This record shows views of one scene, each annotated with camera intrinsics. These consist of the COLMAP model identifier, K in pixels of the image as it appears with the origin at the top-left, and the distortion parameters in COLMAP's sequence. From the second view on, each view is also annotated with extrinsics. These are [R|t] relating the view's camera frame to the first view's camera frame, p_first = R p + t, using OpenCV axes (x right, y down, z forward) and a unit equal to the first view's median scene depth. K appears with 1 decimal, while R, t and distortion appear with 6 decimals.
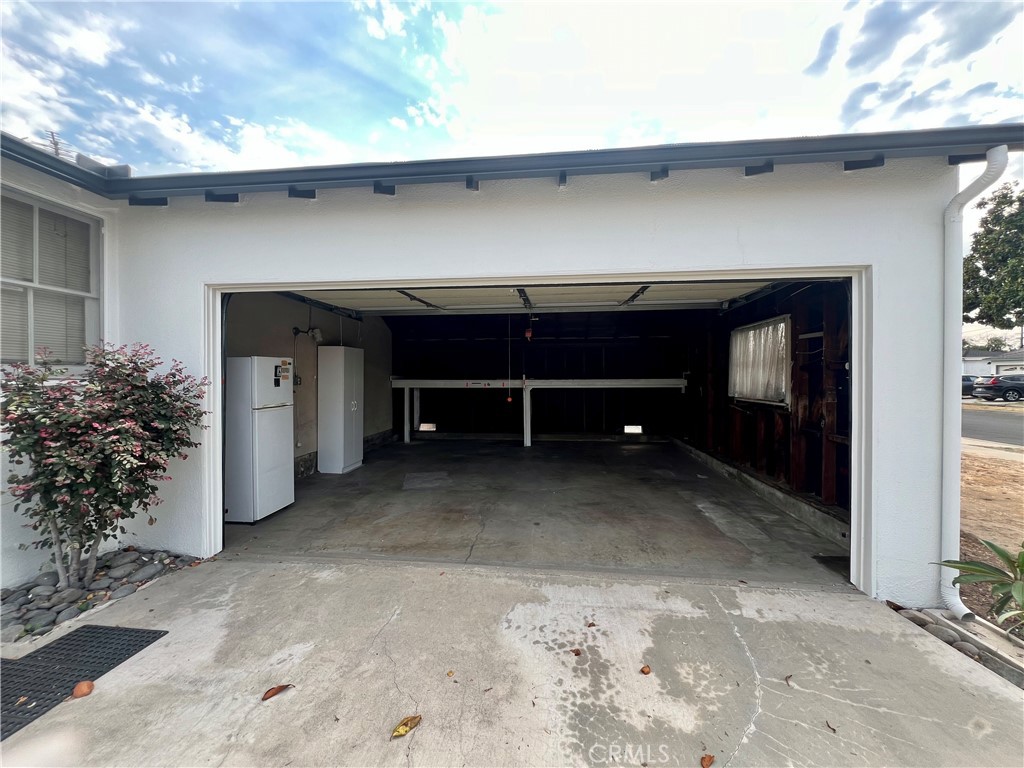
lens RADIAL K [[408.7, 0, 512.0], [0, 408.7, 384.0], [0, 0, 1]] dist [-0.000875, 0.000519]
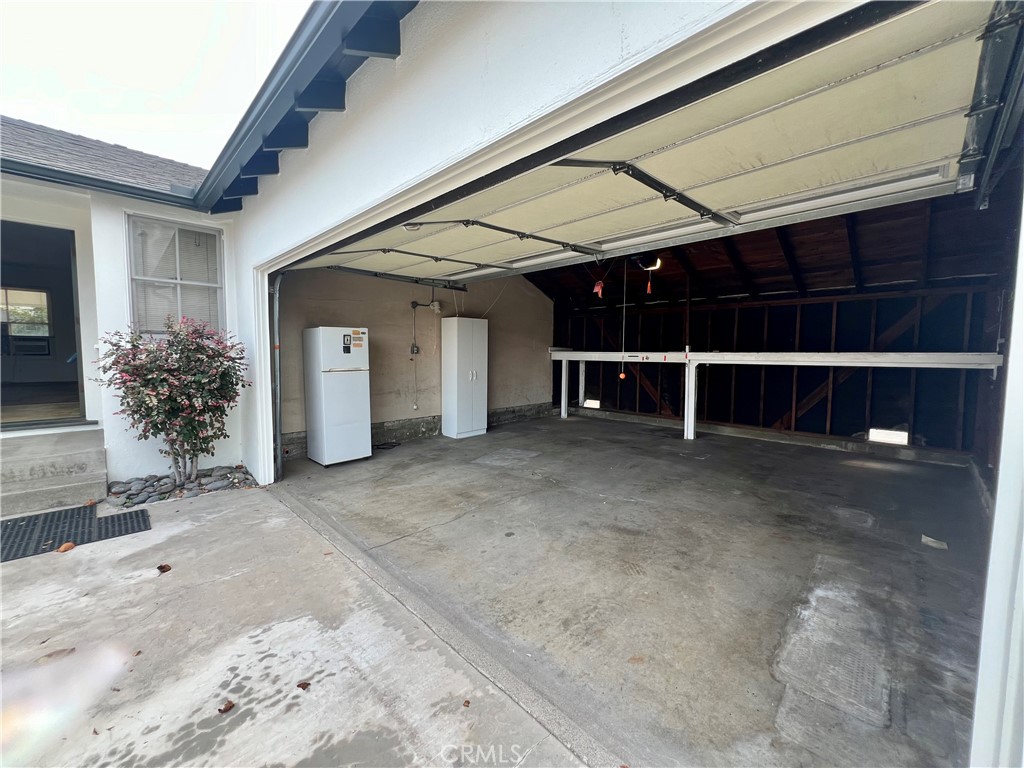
lens RADIAL K [[408.7, 0, 512.0], [0, 408.7, 384.0], [0, 0, 1]] dist [-0.000875, 0.000519]
pose [[0.778270, 0.055847, -0.625441, 0.512202], [-0.018255, 0.997628, 0.066364, 0.008132], [0.627664, -0.040232, 0.777444, 0.401411]]
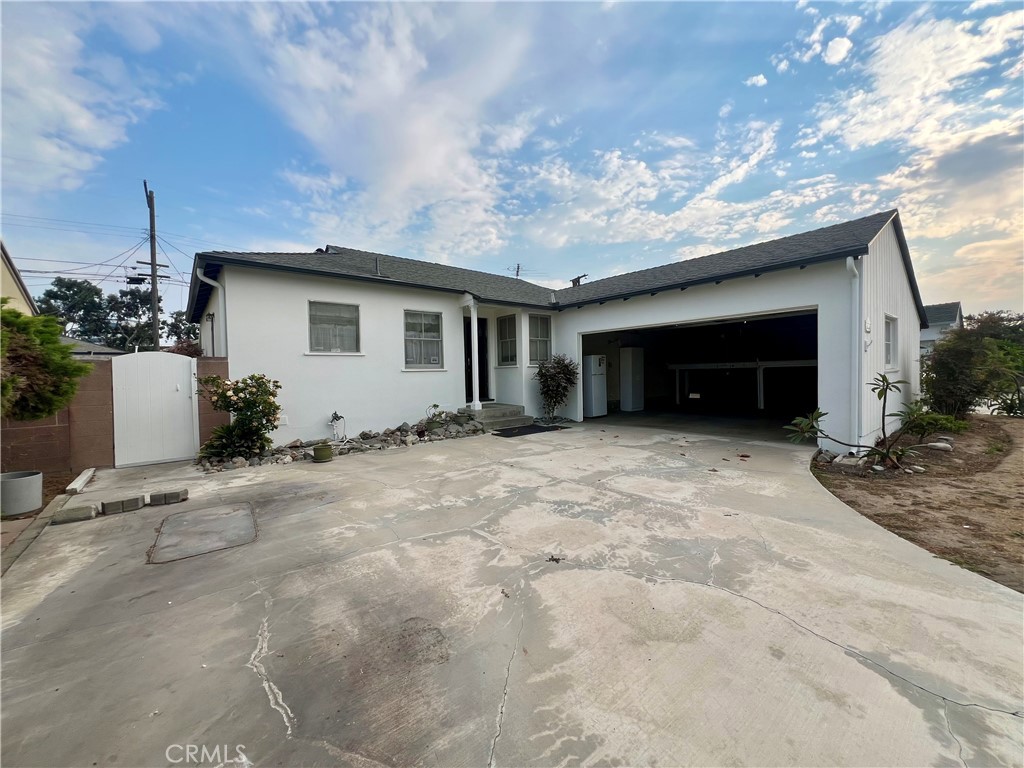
lens RADIAL K [[408.7, 0, 512.0], [0, 408.7, 384.0], [0, 0, 1]] dist [-0.000875, 0.000519]
pose [[0.715641, 0.006902, -0.698434, 0.820040], [0.010233, 0.999740, 0.020365, 0.057713], [0.698393, -0.021721, 0.715384, -1.217327]]
